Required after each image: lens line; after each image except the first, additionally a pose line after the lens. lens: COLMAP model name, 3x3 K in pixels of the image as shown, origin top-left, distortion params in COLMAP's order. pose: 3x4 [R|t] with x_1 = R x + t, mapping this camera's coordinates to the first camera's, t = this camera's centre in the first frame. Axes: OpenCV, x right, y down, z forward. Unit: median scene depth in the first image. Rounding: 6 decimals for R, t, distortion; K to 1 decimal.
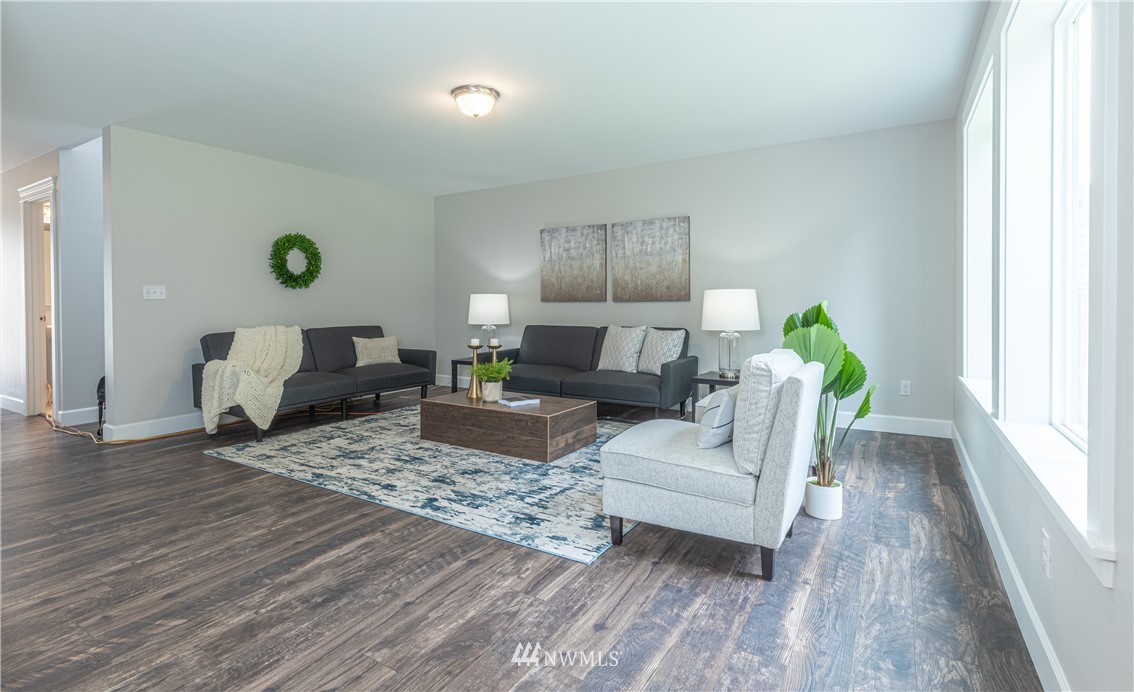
lens RADIAL K [[546.1, 0, 542.1], [0, 546.1, 307.1], [0, 0, 1]] dist [-0.000313, 0.000488]
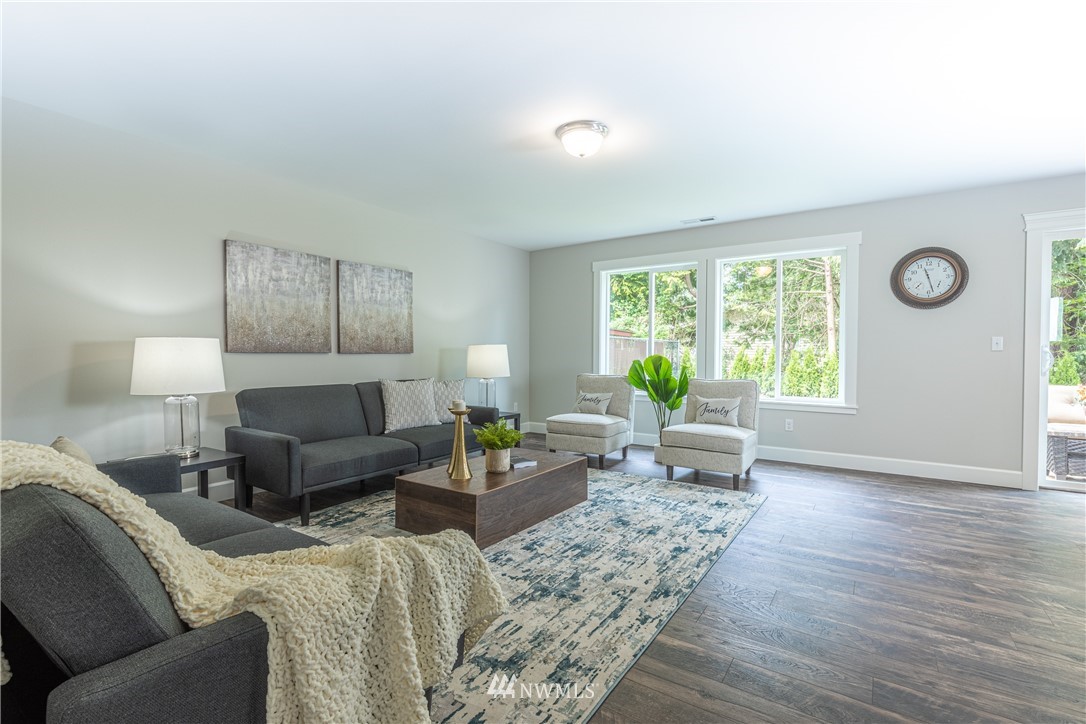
lens RADIAL K [[497.4, 0, 543.0], [0, 497.4, 362.0], [0, 0, 1]] dist [0.000024, 0.000038]
pose [[0.021676, -0.010252, 0.999712, -1.119127], [0.004724, 0.999937, 0.010152, -0.004677], [-0.999754, 0.004502, 0.021724, 1.194674]]
